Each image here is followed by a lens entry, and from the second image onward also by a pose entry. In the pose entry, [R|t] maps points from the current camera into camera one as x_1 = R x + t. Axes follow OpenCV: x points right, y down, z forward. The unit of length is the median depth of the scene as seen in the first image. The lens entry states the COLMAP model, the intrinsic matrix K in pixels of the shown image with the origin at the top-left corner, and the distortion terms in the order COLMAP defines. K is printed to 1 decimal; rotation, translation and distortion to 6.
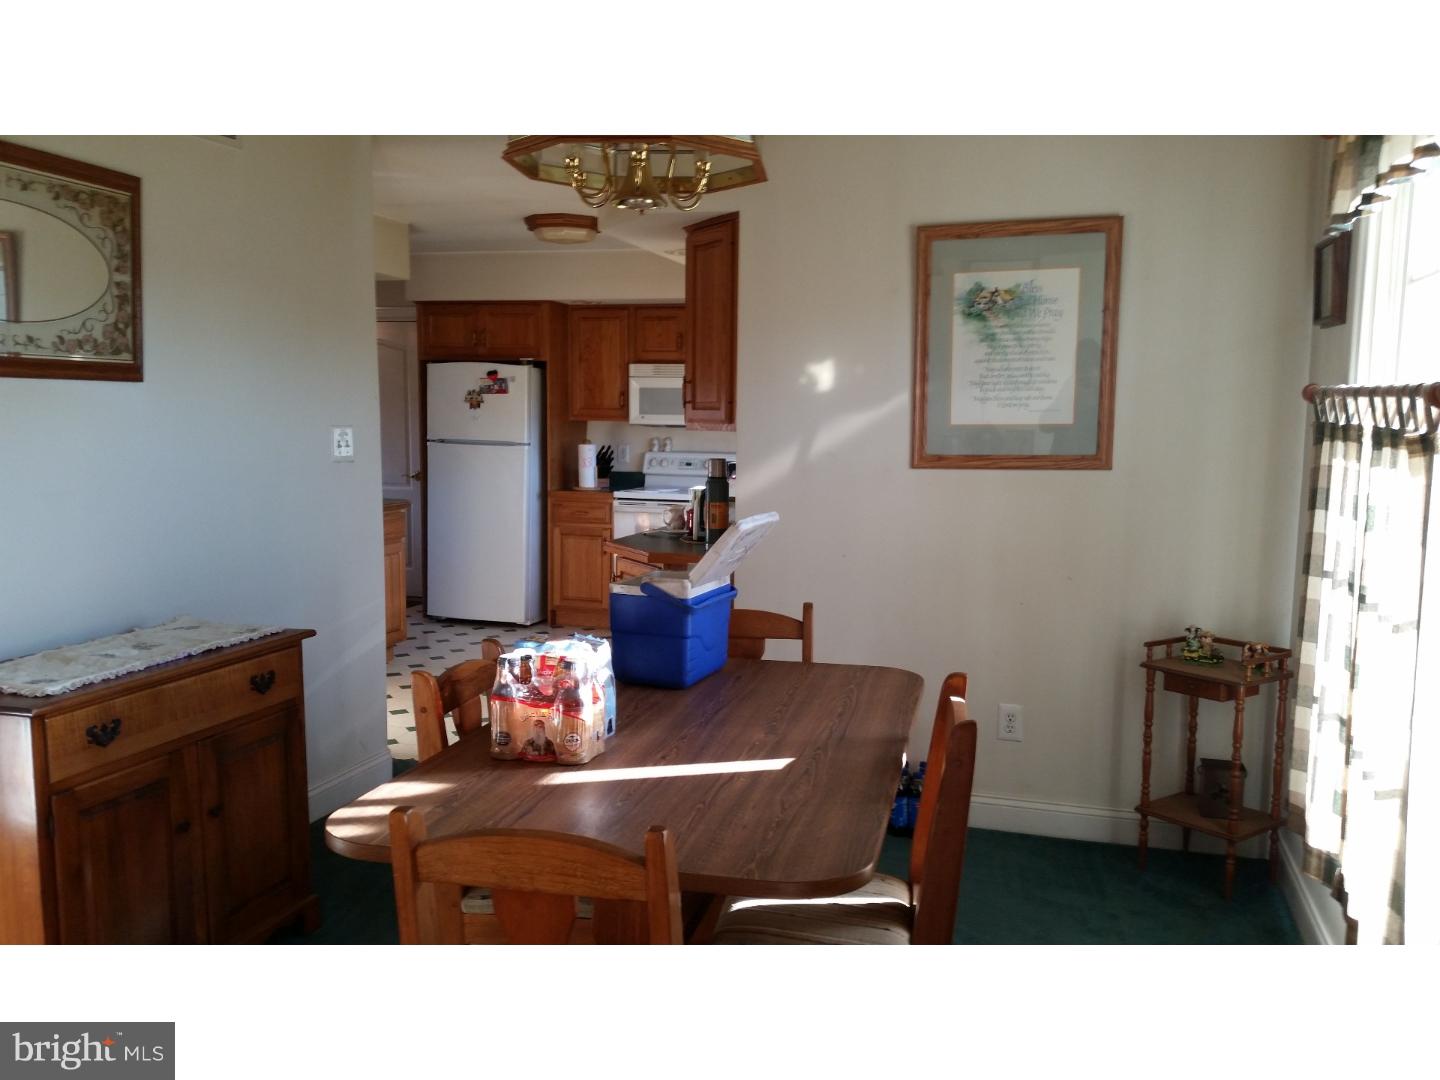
lens RADIAL K [[1126.0, 0, 729.9], [0, 1126.0, 545.3], [0, 0, 1]] dist [0.140790, -0.341991]
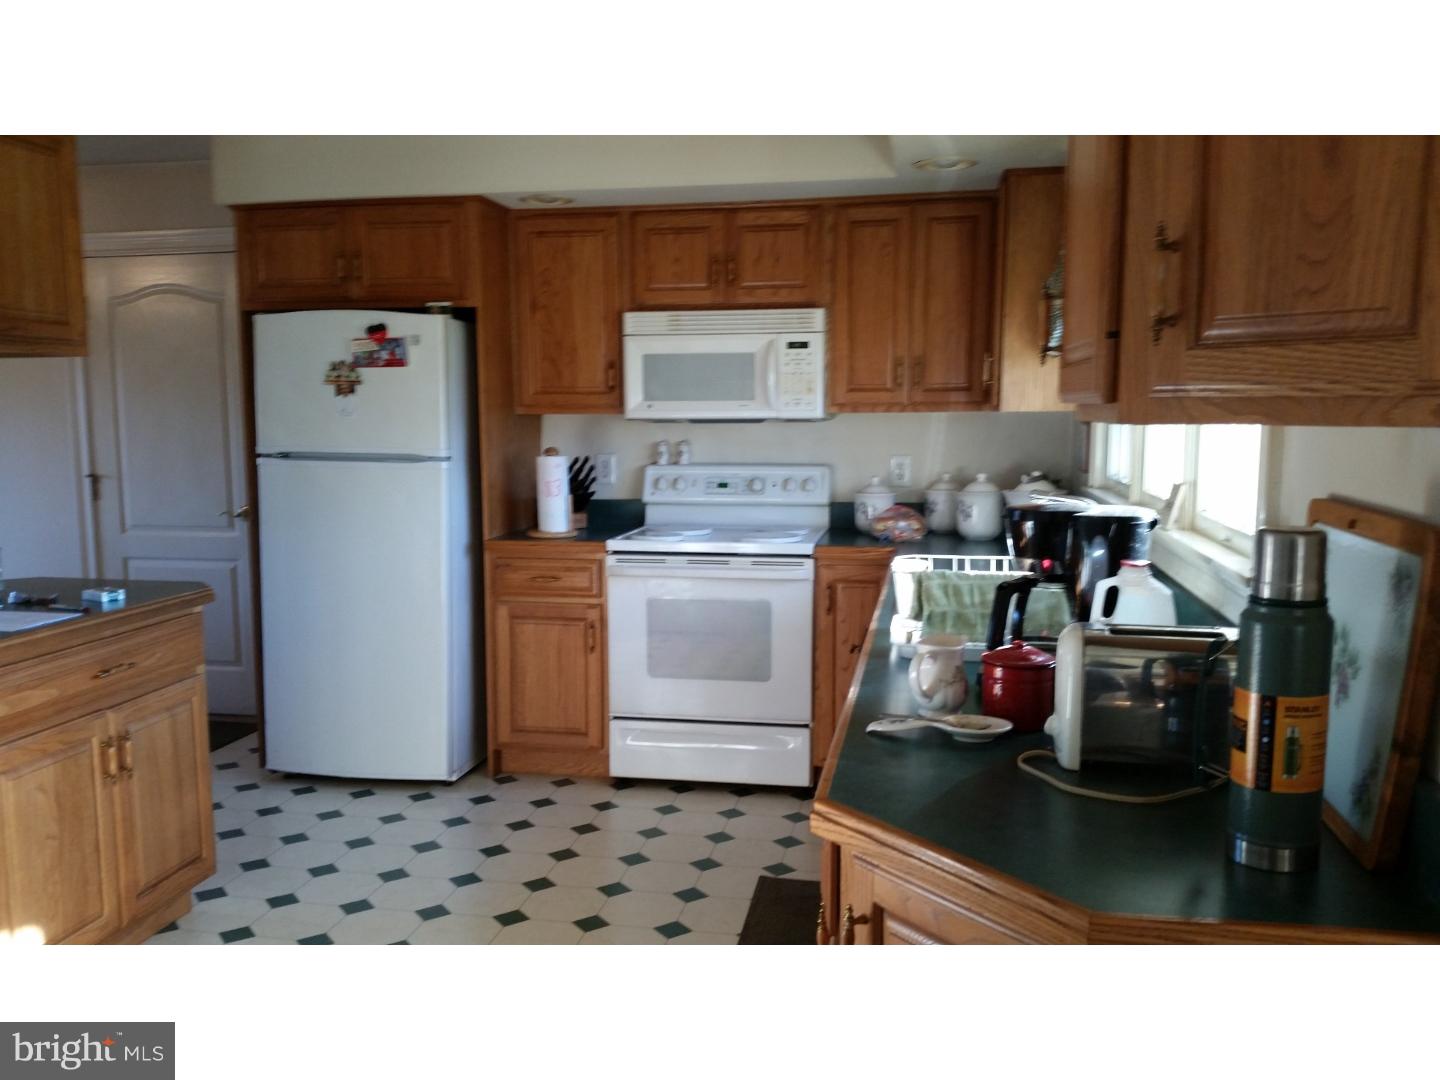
lens RADIAL K [[1126.0, 0, 729.9], [0, 1126.0, 545.3], [0, 0, 1]] dist [0.140790, -0.341991]
pose [[0.994147, -0.028426, 0.104230, -0.098372], [0.028039, 0.999593, 0.005169, -0.045054], [-0.104335, -0.002216, 0.994540, 0.427980]]
